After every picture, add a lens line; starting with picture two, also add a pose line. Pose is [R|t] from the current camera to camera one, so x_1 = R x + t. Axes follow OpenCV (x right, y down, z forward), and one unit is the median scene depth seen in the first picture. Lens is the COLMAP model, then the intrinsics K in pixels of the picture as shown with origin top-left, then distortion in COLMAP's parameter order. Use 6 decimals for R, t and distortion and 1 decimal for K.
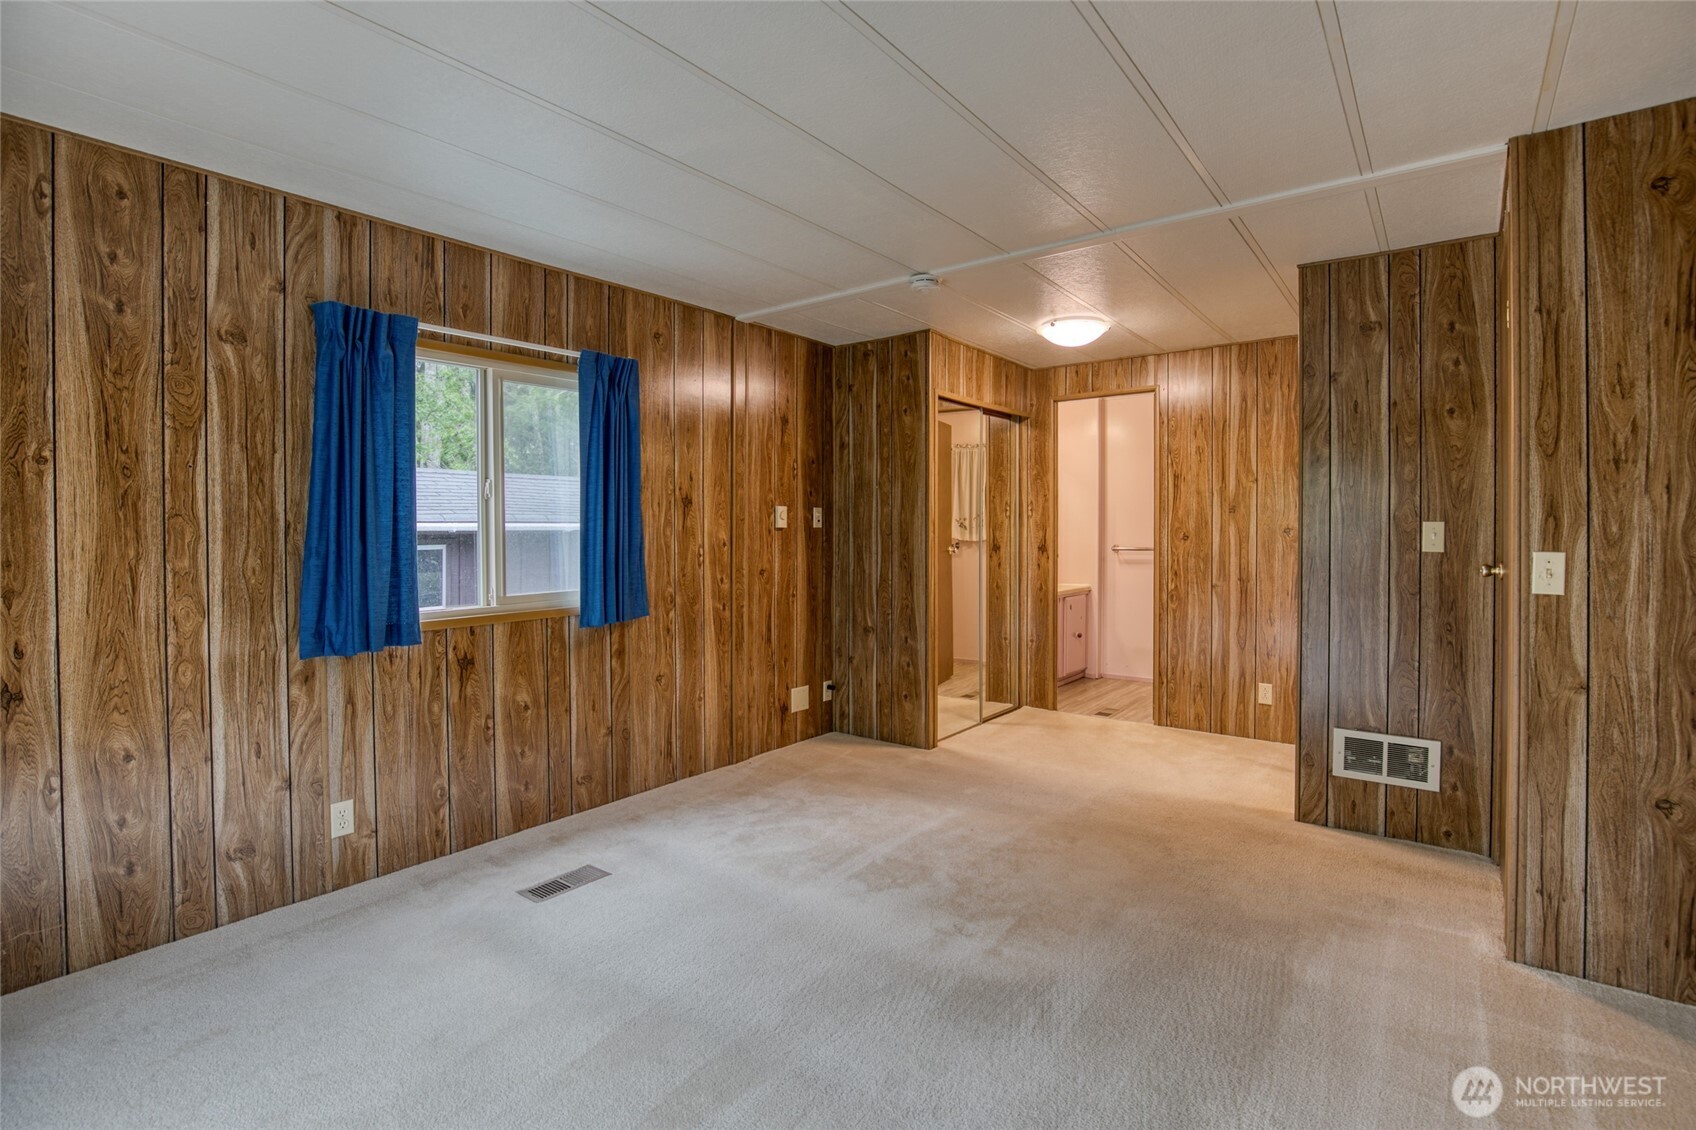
lens RADIAL K [[791.5, 0, 858.5], [0, 791.5, 541.1], [0, 0, 1]] dist [-0.040229, 0.009414]
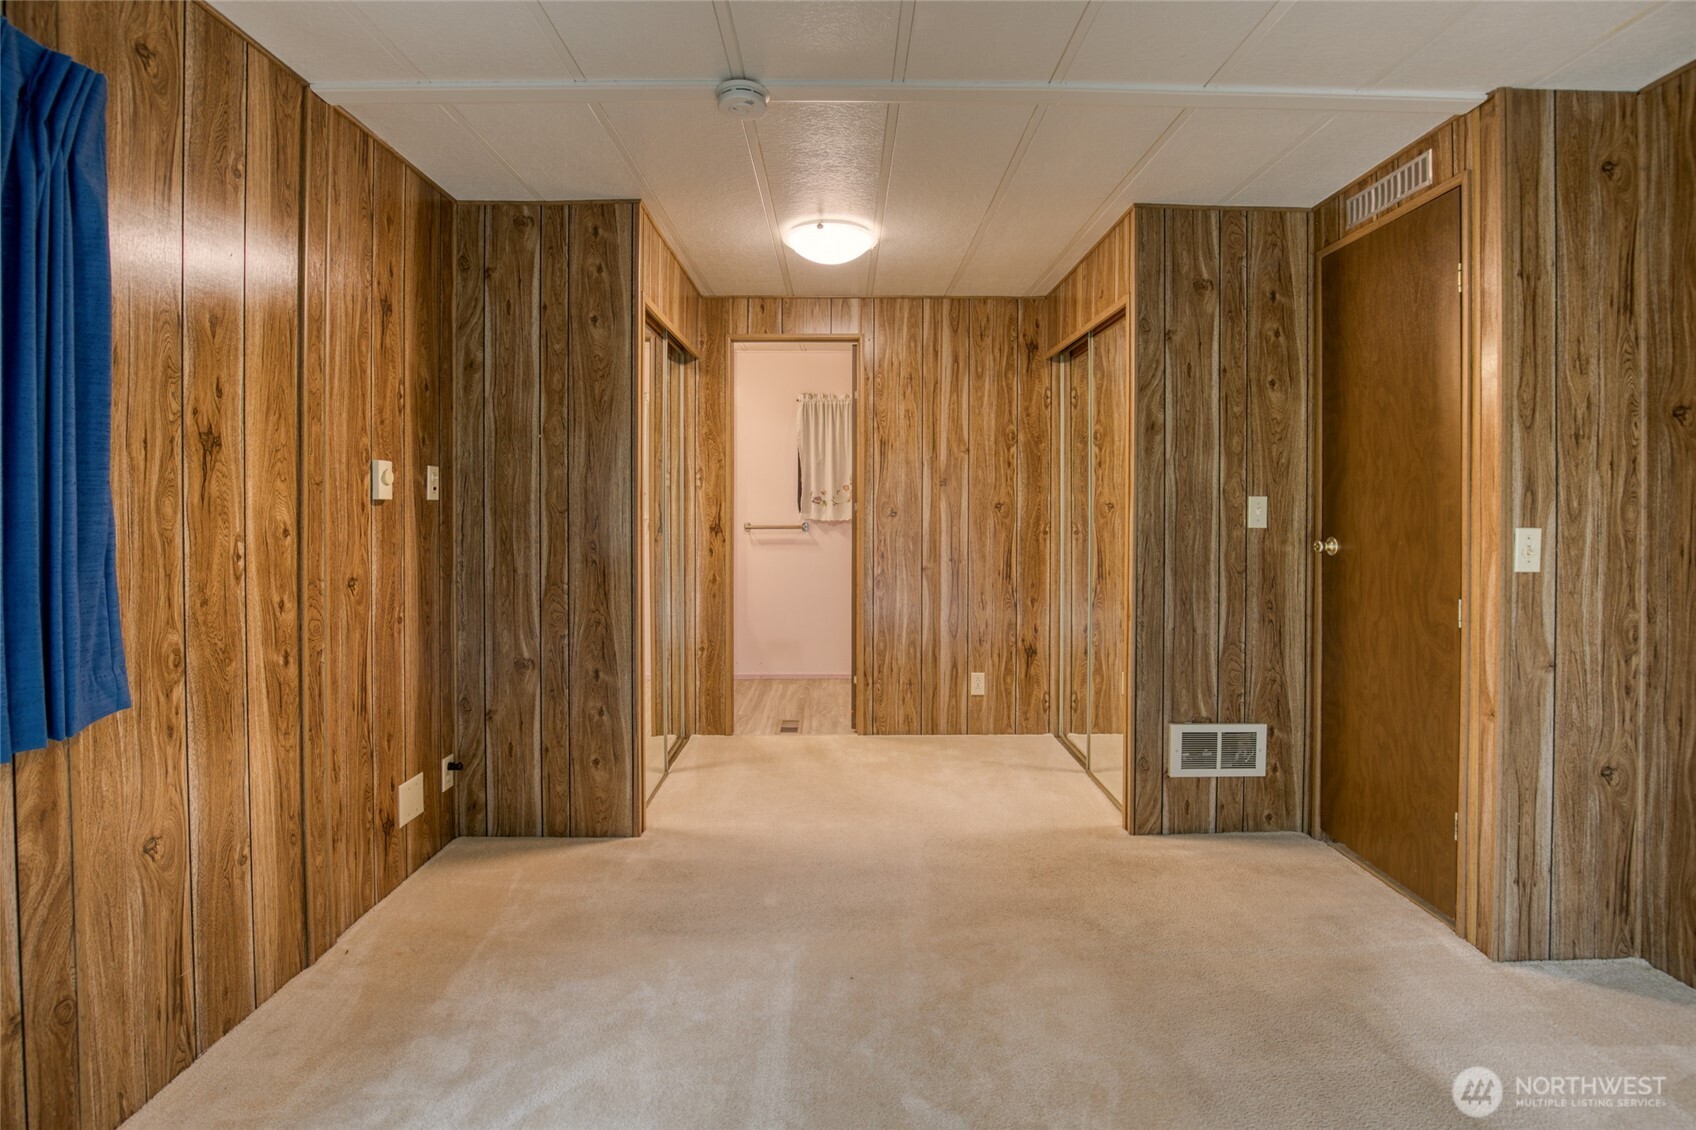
lens RADIAL K [[791.5, 0, 820.2], [0, 791.5, 516.3], [0, 0, 1]] dist [-0.040229, 0.009414]
pose [[0.790537, -0.006652, 0.612378, -0.226437], [0.007167, 0.999973, 0.001609, -0.004758], [-0.612372, 0.003117, 0.790563, 0.455439]]
